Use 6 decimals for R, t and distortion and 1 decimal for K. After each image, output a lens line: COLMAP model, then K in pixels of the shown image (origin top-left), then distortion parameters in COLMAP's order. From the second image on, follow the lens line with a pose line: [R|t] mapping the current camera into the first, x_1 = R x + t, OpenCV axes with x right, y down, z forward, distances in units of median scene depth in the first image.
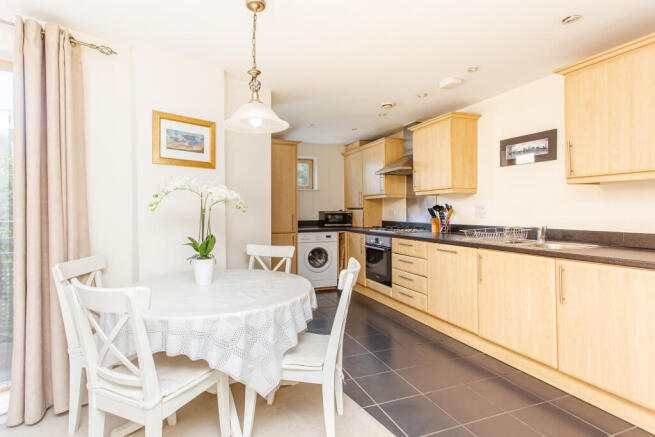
lens RADIAL K [[311.9, 0, 306.6], [0, 311.9, 215.3], [0, 0, 1]] dist [0.020532, 0.000136]
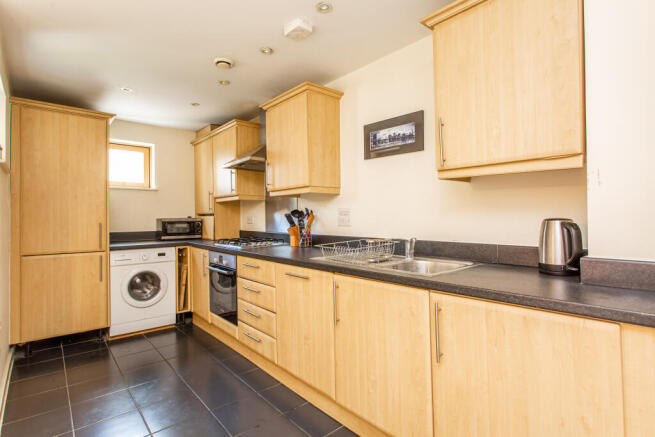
lens RADIAL K [[363.0, 0, 327.5], [0, 363.0, 218.5], [0, 0, 1]] dist [0.000097, 0.000014]
pose [[0.910355, -0.005819, 0.413787, 0.130640], [0.010874, 0.999892, -0.009863, -0.002152], [-0.413685, 0.013478, 0.910320, 0.183191]]
